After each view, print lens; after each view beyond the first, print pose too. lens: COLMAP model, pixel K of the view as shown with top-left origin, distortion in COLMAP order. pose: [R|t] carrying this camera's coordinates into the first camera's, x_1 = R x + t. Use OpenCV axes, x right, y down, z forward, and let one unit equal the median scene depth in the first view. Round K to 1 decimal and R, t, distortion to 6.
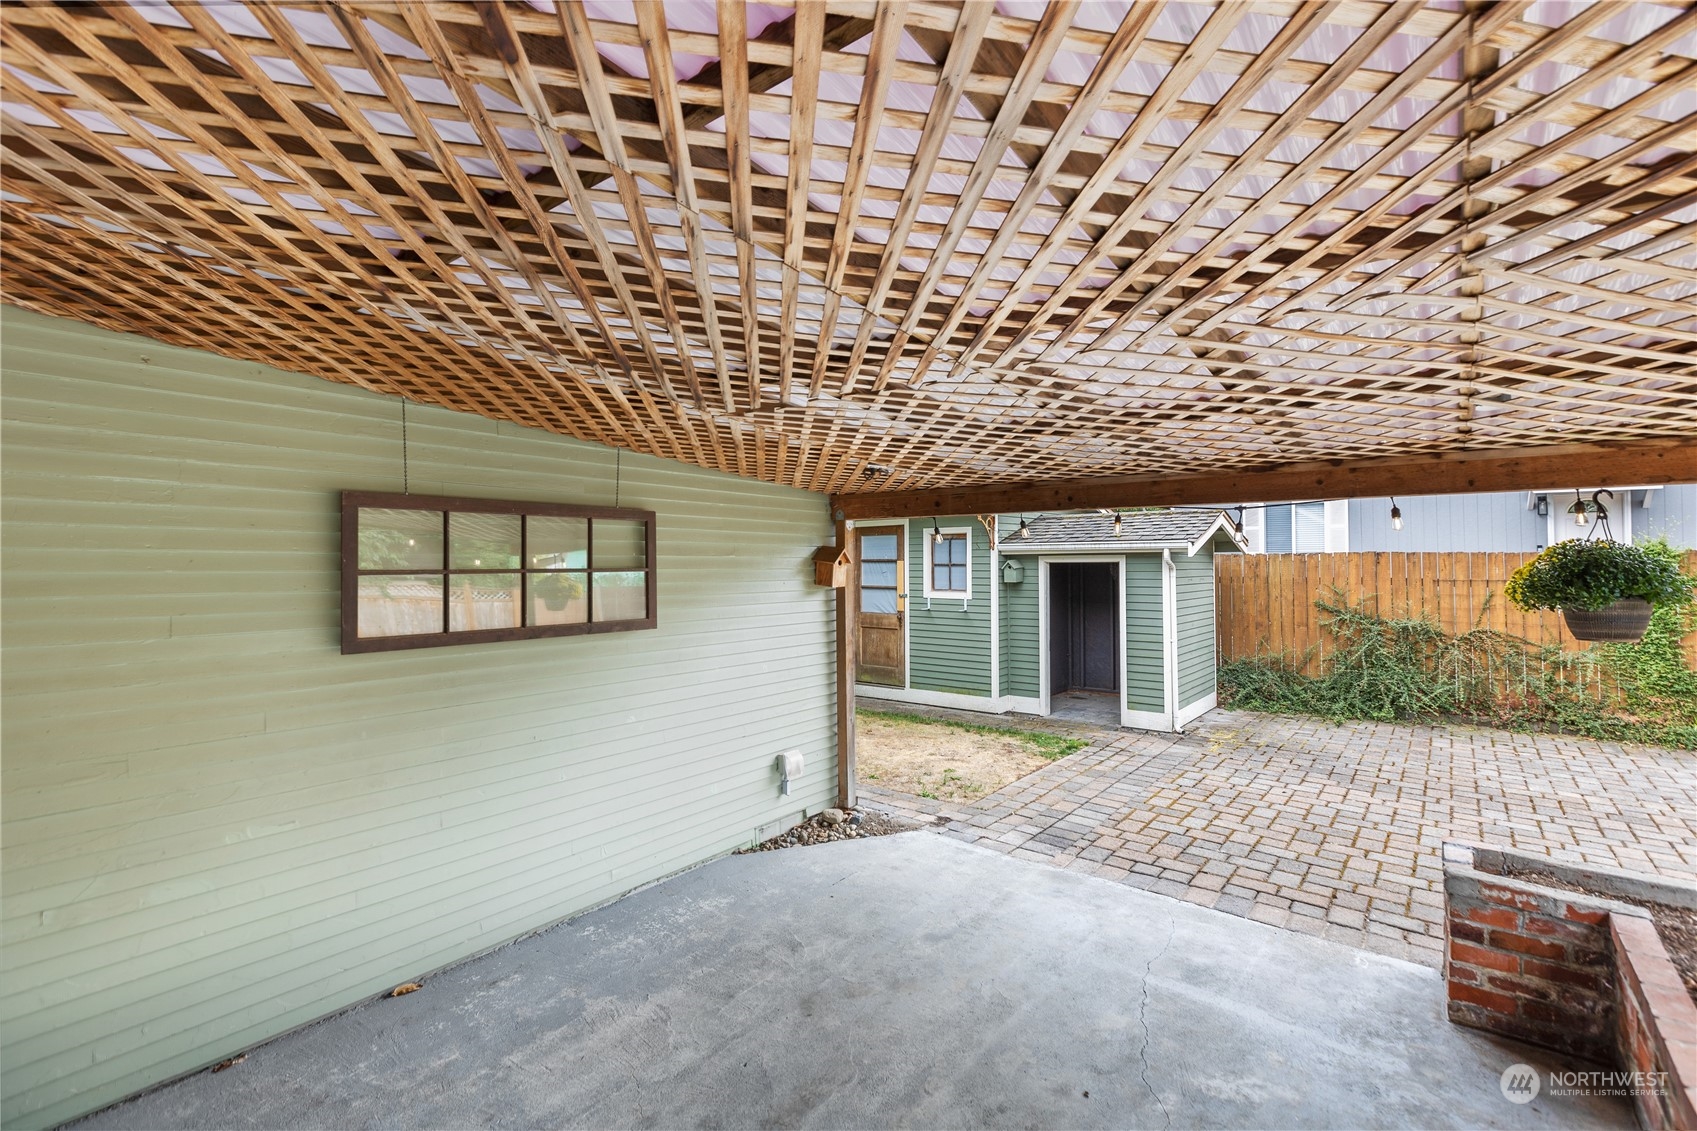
lens RADIAL K [[749.5, 0, 848.5], [0, 749.5, 565.5], [0, 0, 1]] dist [-0.000248, -0.000528]
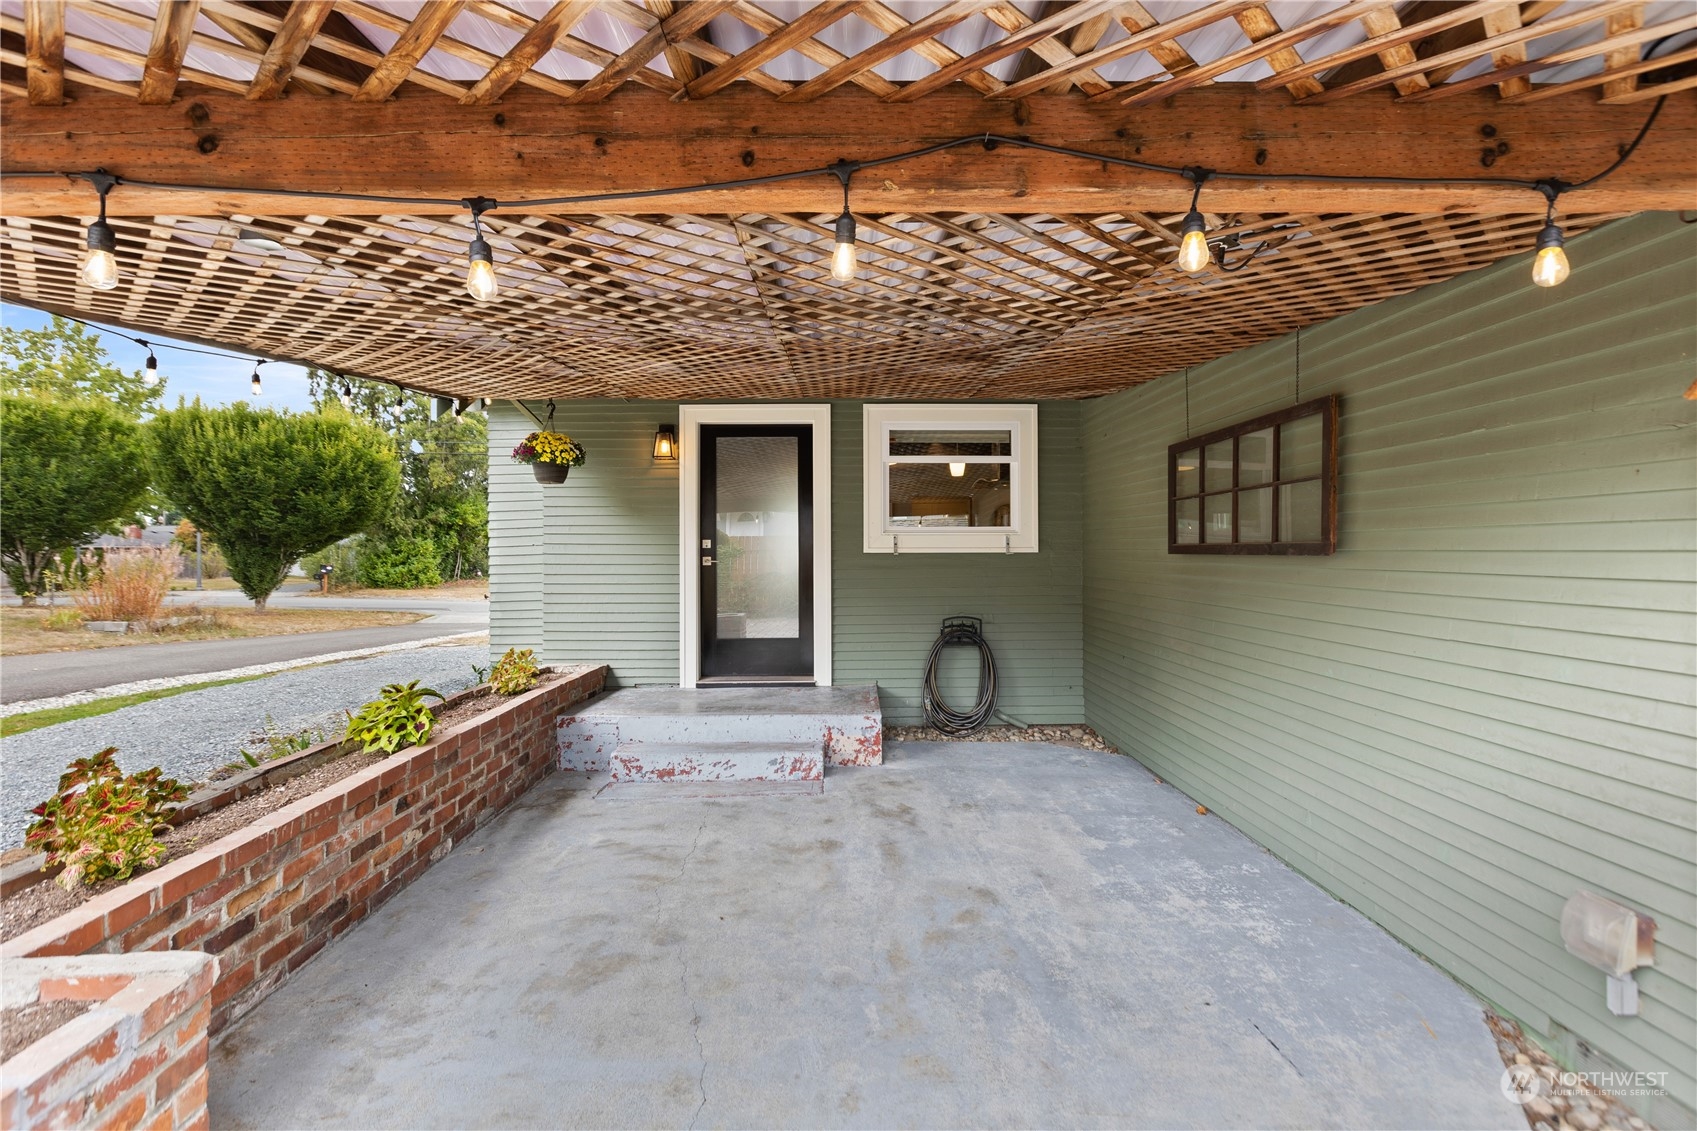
lens RADIAL K [[749.5, 0, 848.5], [0, 749.5, 565.5], [0, 0, 1]] dist [-0.000248, -0.000528]
pose [[-0.771646, 0.003959, -0.636040, 0.284737], [-0.005286, 0.999906, 0.012637, 0.043237], [0.636031, 0.013113, -0.771552, 0.626950]]
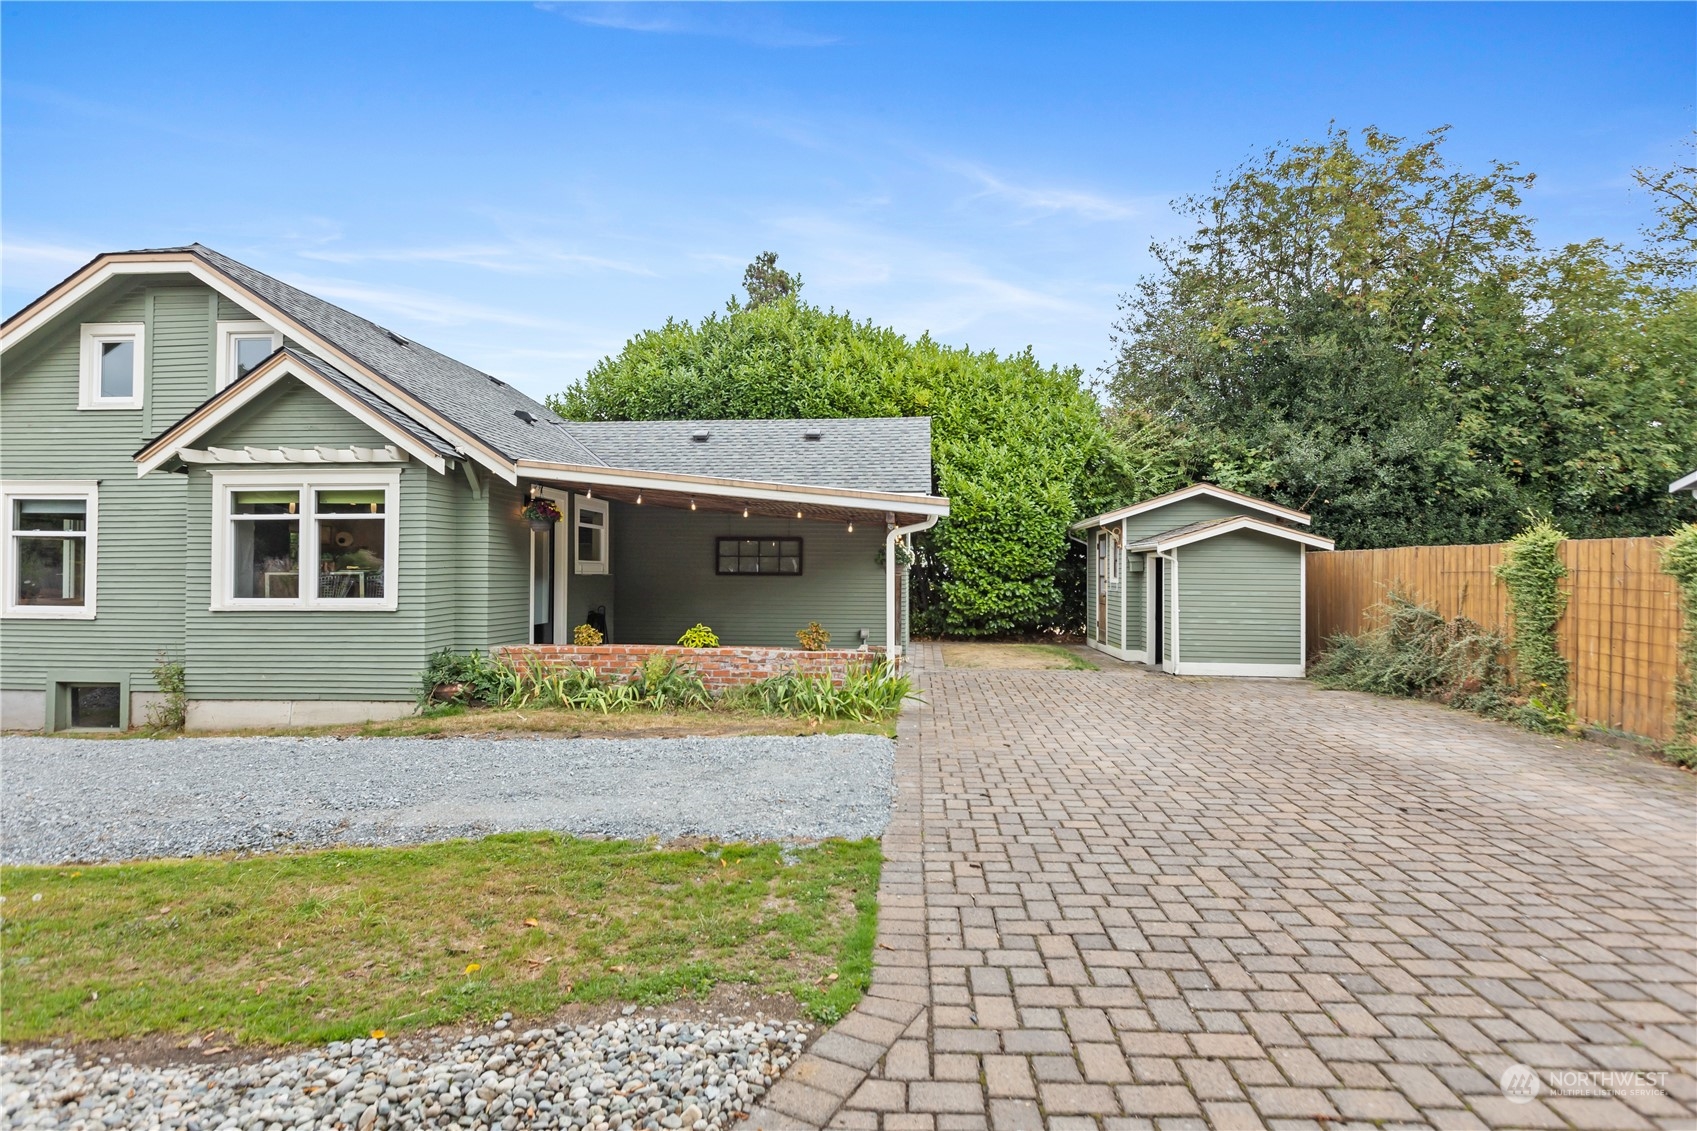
lens RADIAL K [[878.0, 0, 848.5], [0, 878.0, 565.5], [0, 0, 1]] dist [-0.003979, -0.000630]
pose [[0.565734, -0.000020, -0.824588, 1.415295], [-0.012394, 0.999887, -0.008528, 0.034563], [0.824495, 0.015045, 0.565670, -0.448064]]
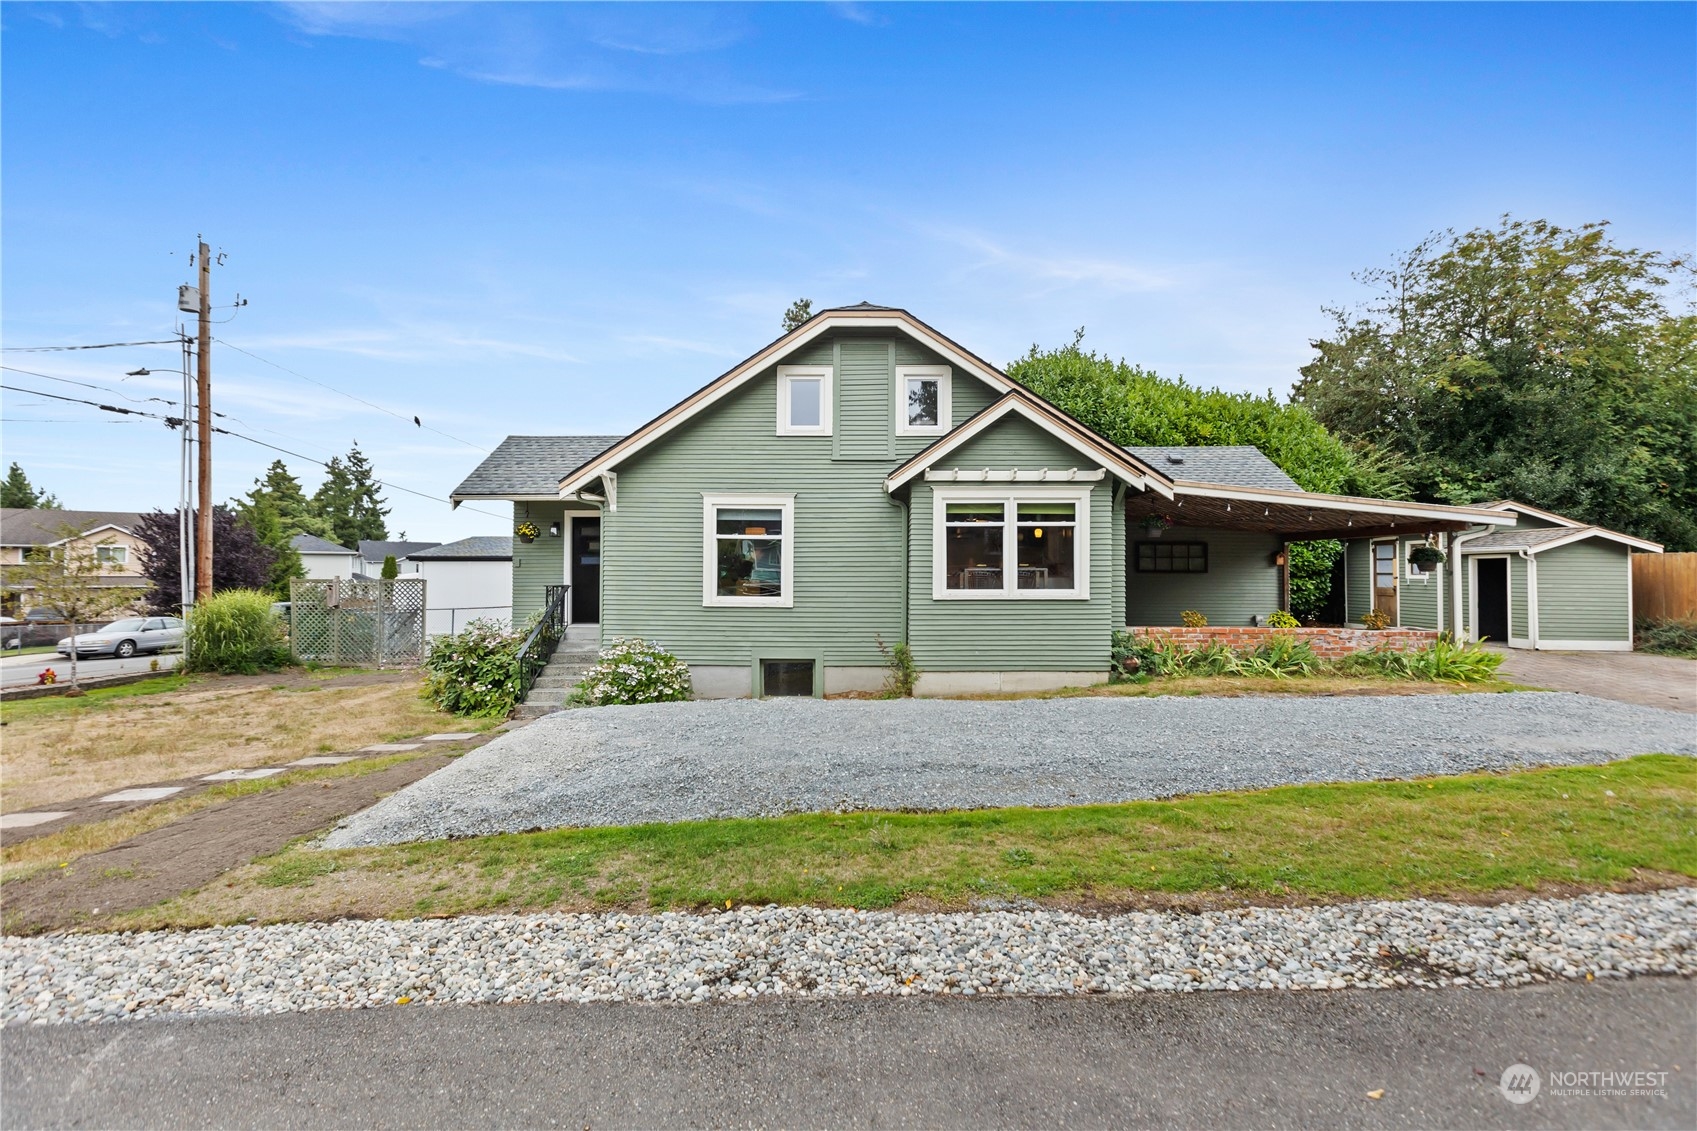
lens RADIAL K [[749.5, 0, 848.5], [0, 749.5, 565.5], [0, 0, 1]] dist [-0.000248, -0.000528]
pose [[0.610229, -0.000273, -0.792225, 0.836755], [-0.012979, 0.999862, -0.010342, 0.054734], [0.792119, 0.016594, 0.610141, -1.411360]]
